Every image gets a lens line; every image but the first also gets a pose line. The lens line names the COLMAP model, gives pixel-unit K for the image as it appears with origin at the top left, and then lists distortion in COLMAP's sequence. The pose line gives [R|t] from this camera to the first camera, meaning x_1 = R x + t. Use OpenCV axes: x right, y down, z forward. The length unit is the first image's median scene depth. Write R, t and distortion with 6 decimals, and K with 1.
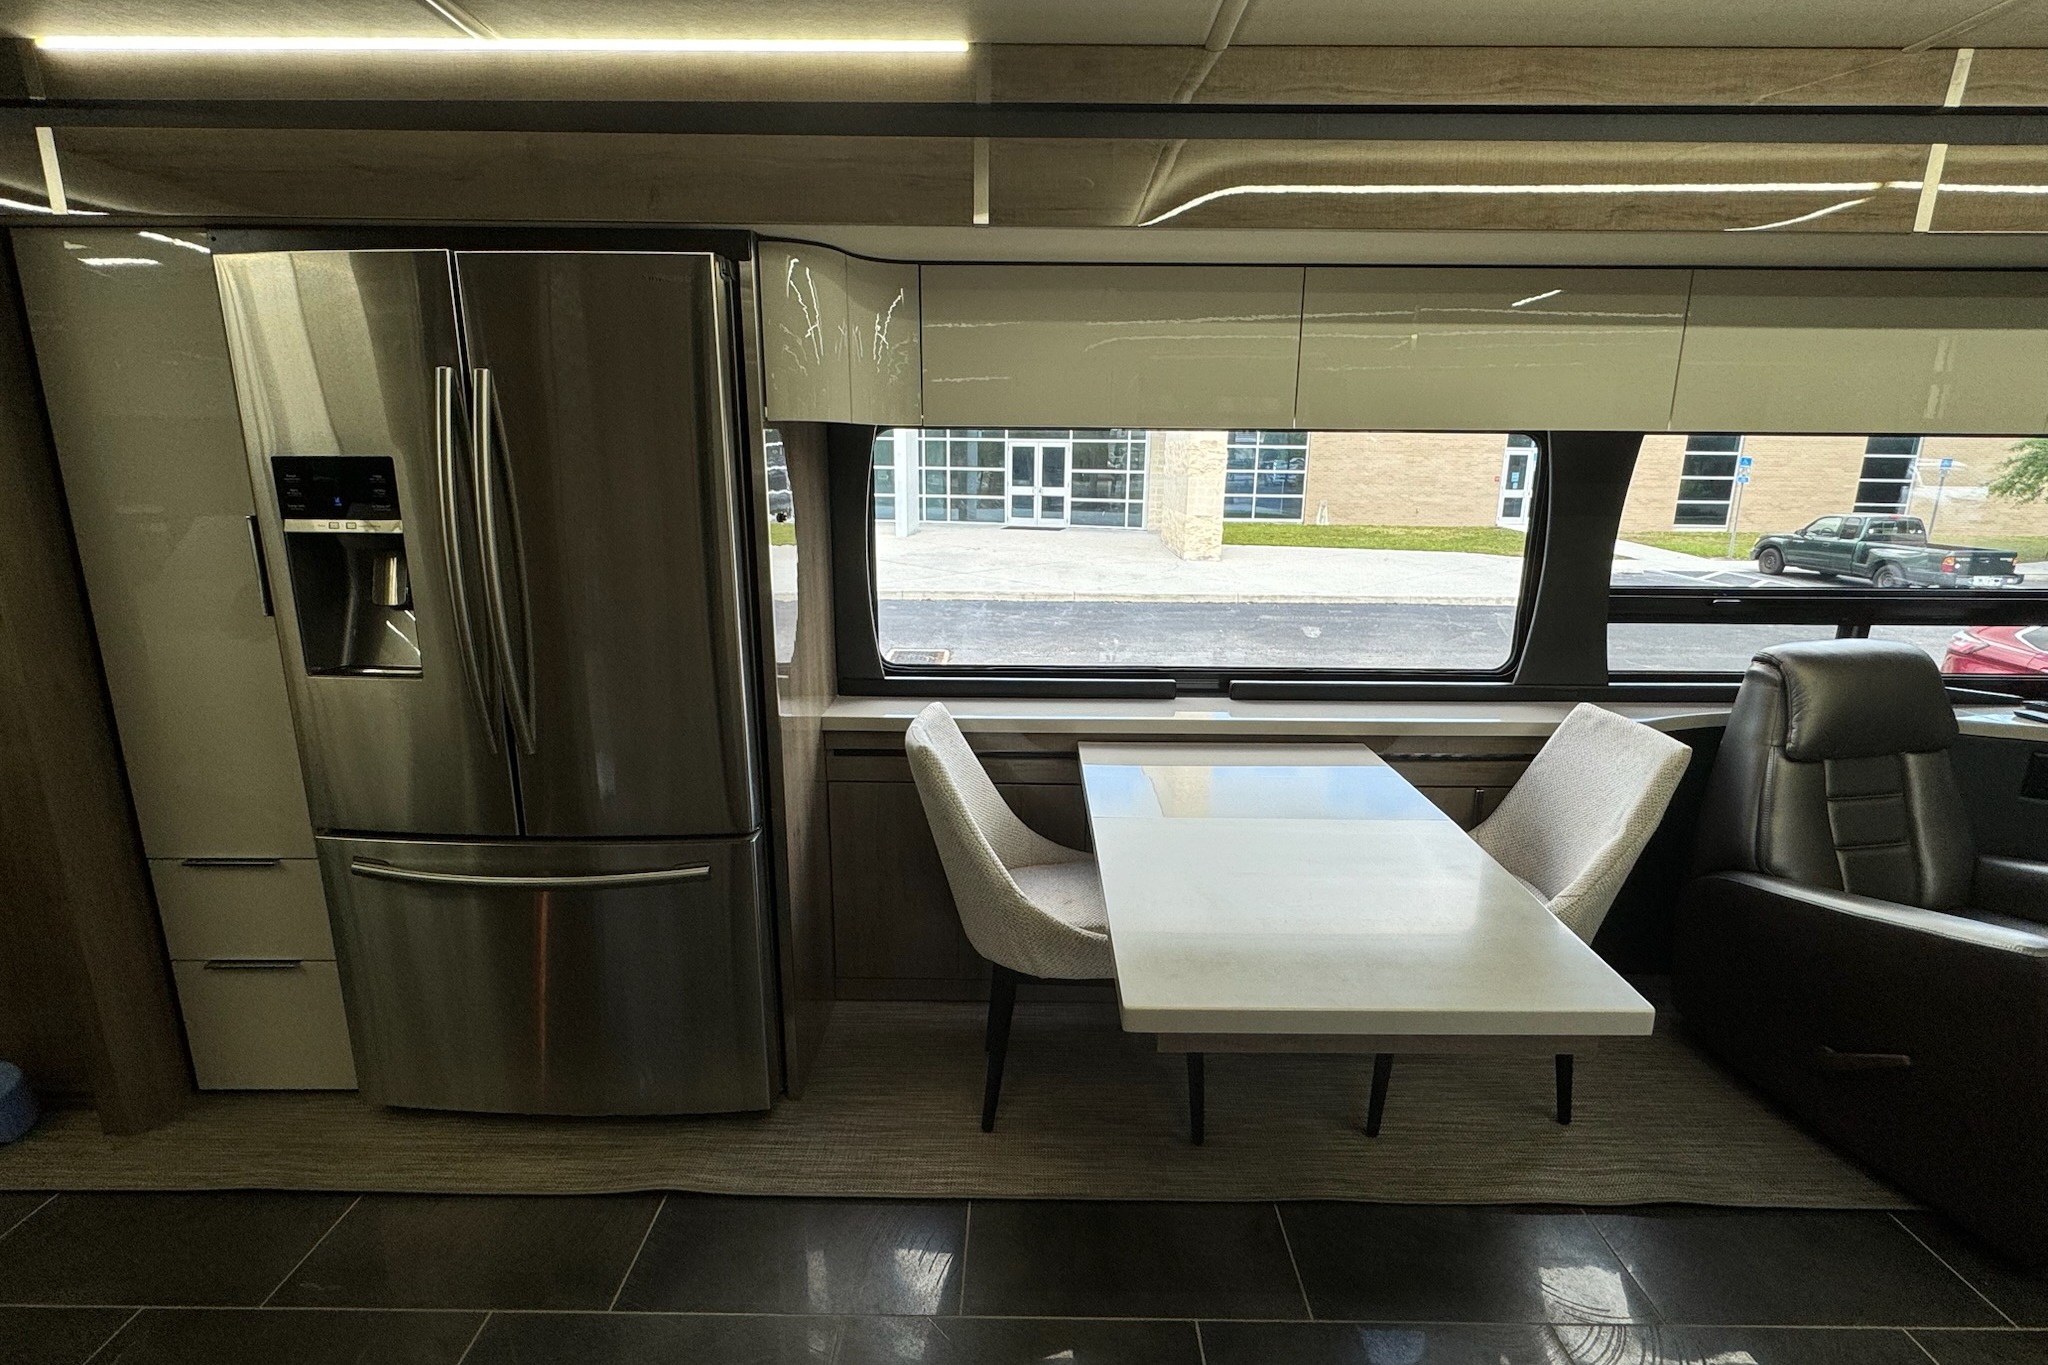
lens RADIAL K [[985.9, 0, 1024.0], [0, 985.9, 682.5], [0, 0, 1]] dist [-0.001673, 0.001028]
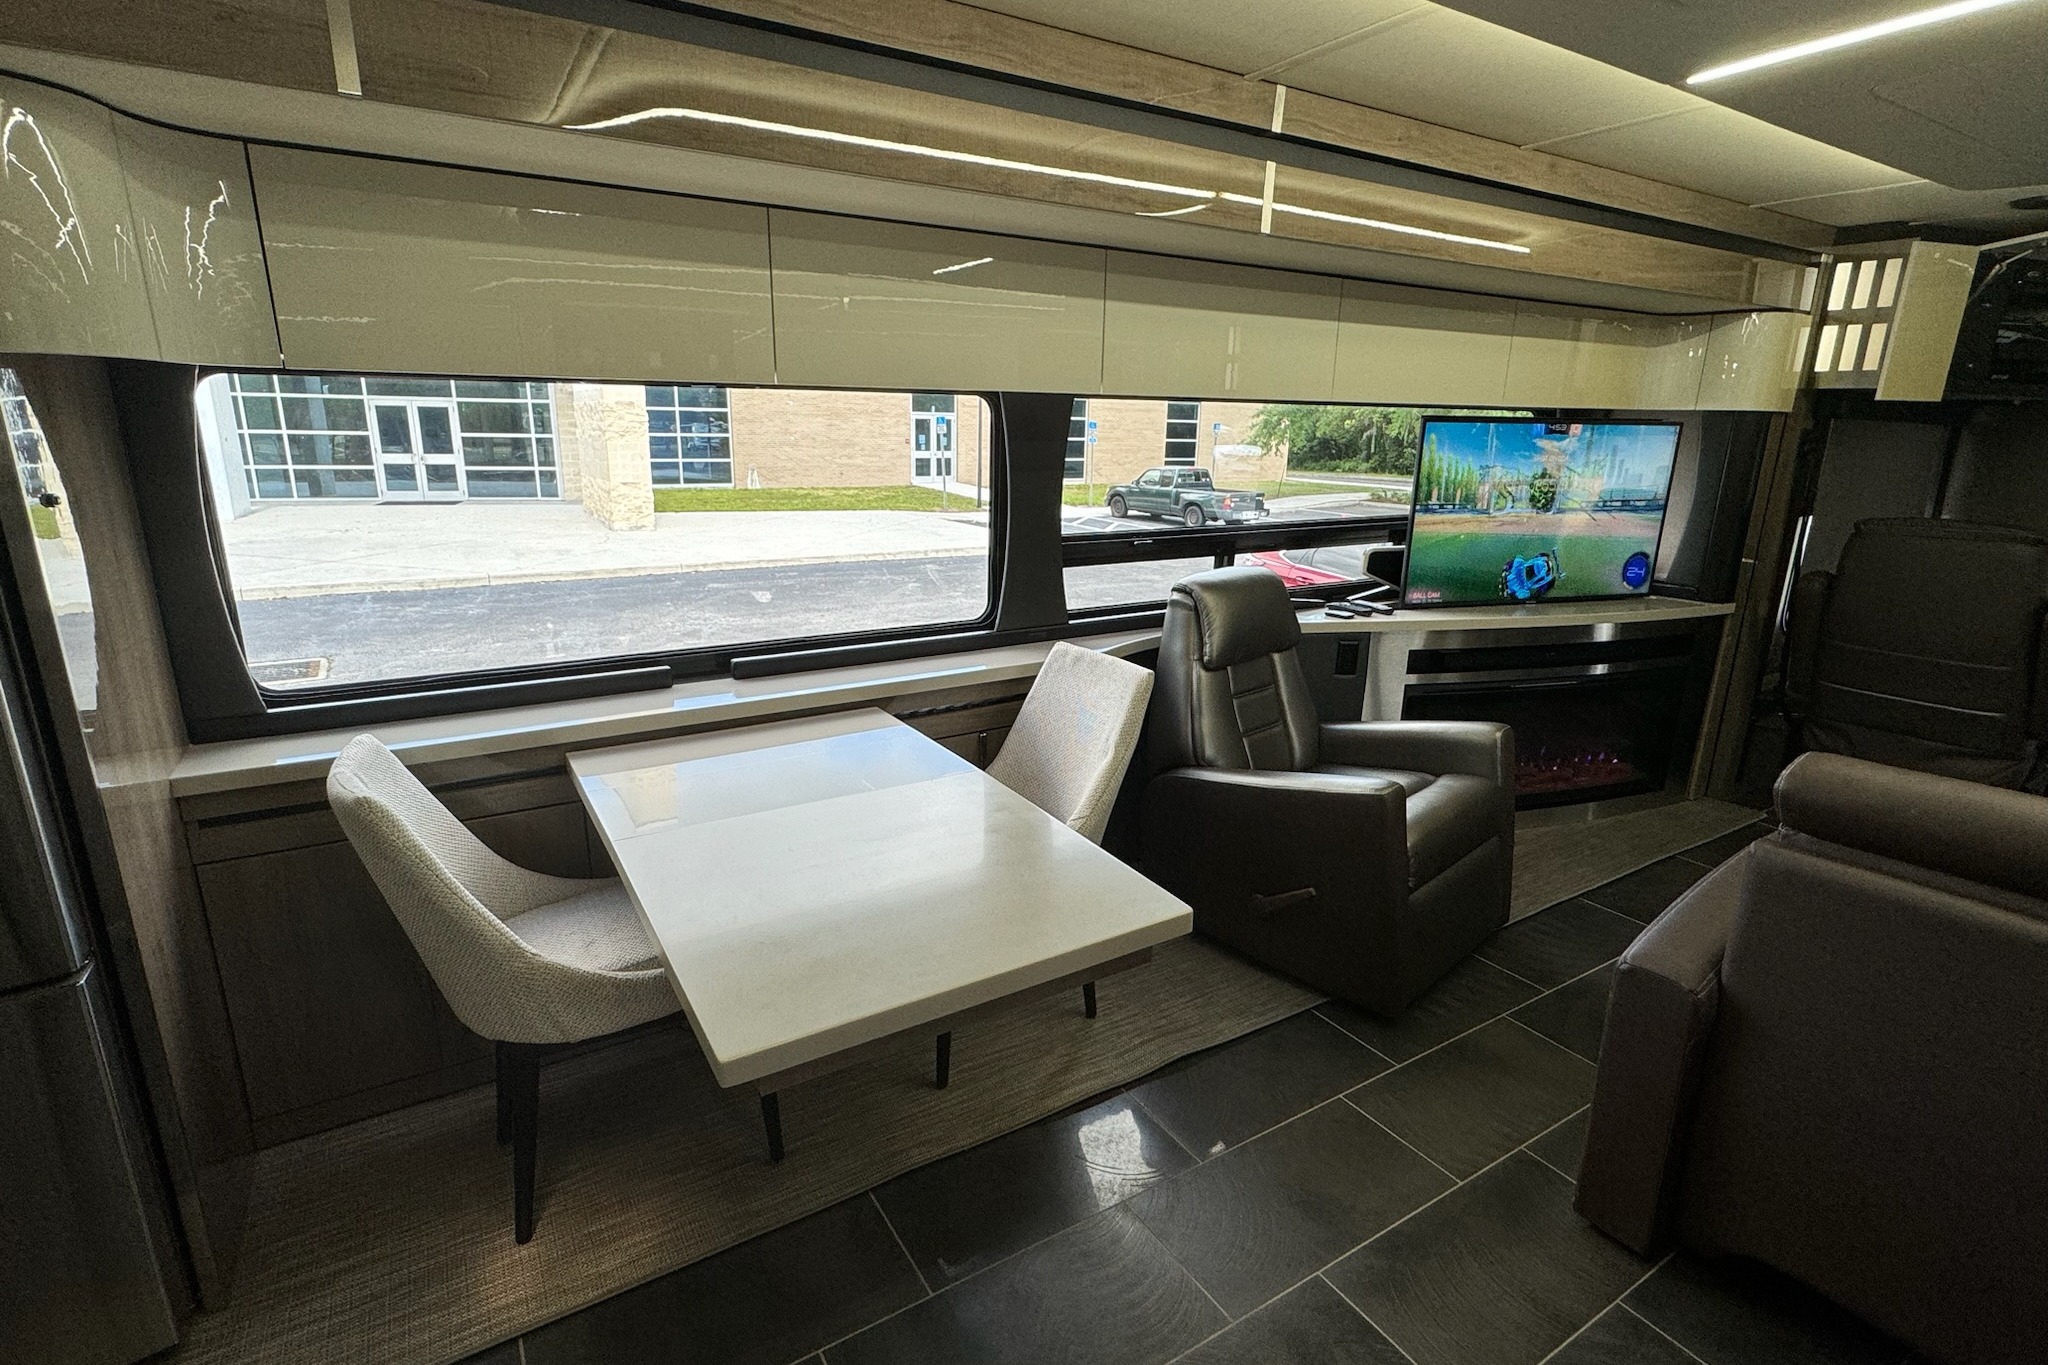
lens RADIAL K [[985.9, 0, 1024.0], [0, 985.9, 682.5], [0, 0, 1]] dist [-0.001673, 0.001028]
pose [[0.849427, -0.131284, 0.511114, -0.031771], [0.113167, 0.991344, 0.066561, -0.010366], [-0.515428, 0.001303, 0.856932, 0.062865]]
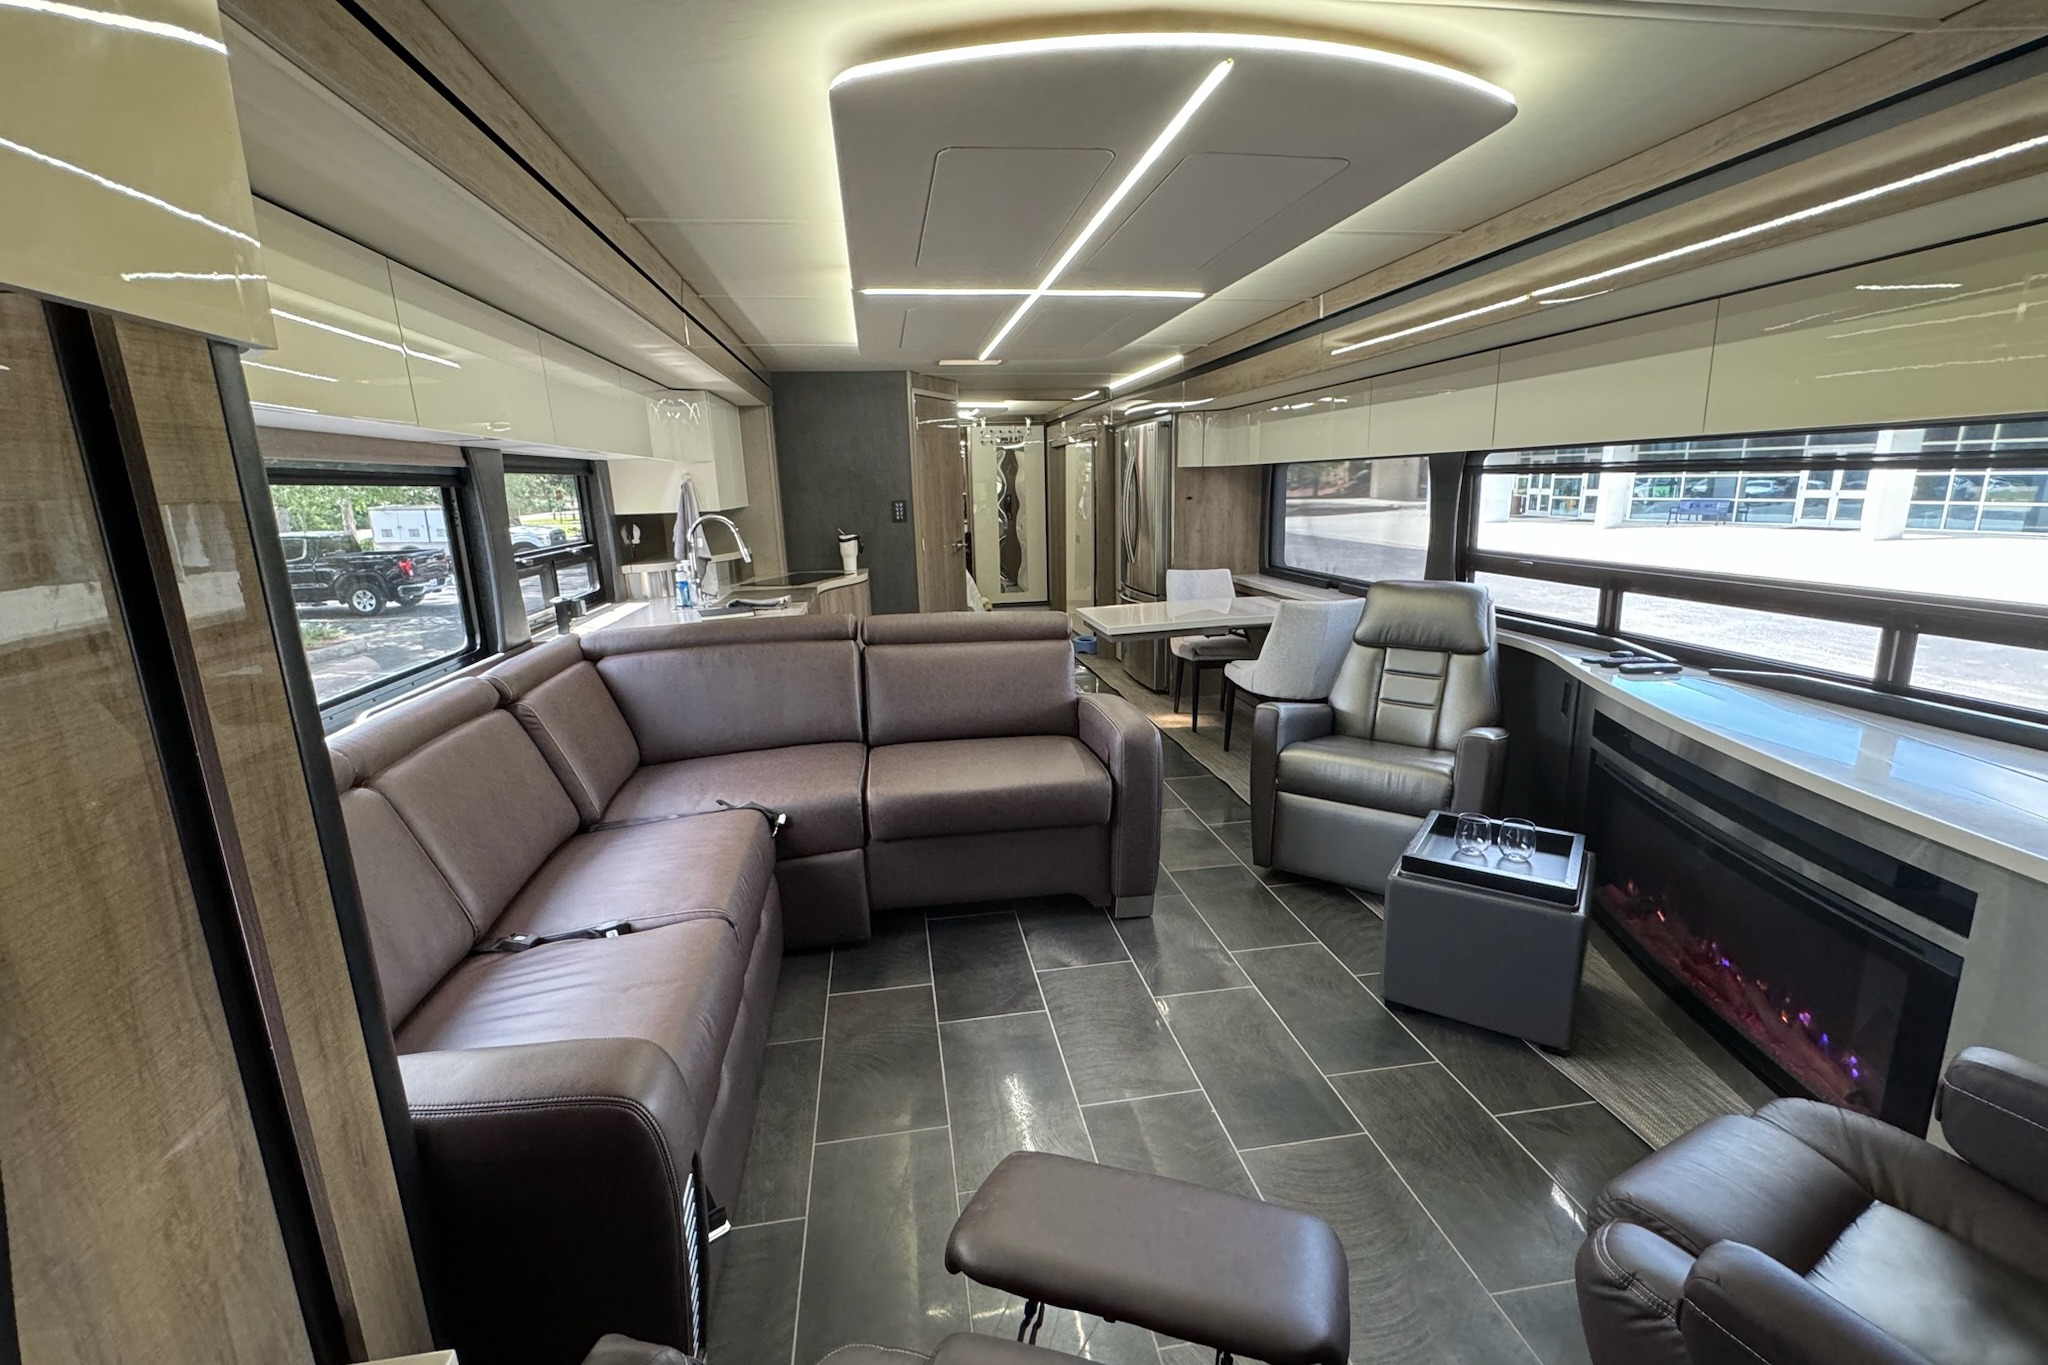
lens RADIAL K [[883.7, 0, 1024.0], [0, 883.7, 682.5], [0, 0, 1]] dist [-0.001066, -0.000184]
pose [[0.164089, 0.206744, -0.964537, 1.664164], [-0.197681, 0.964847, 0.173181, 0.008929], [0.966435, 0.162254, 0.199191, 0.036974]]
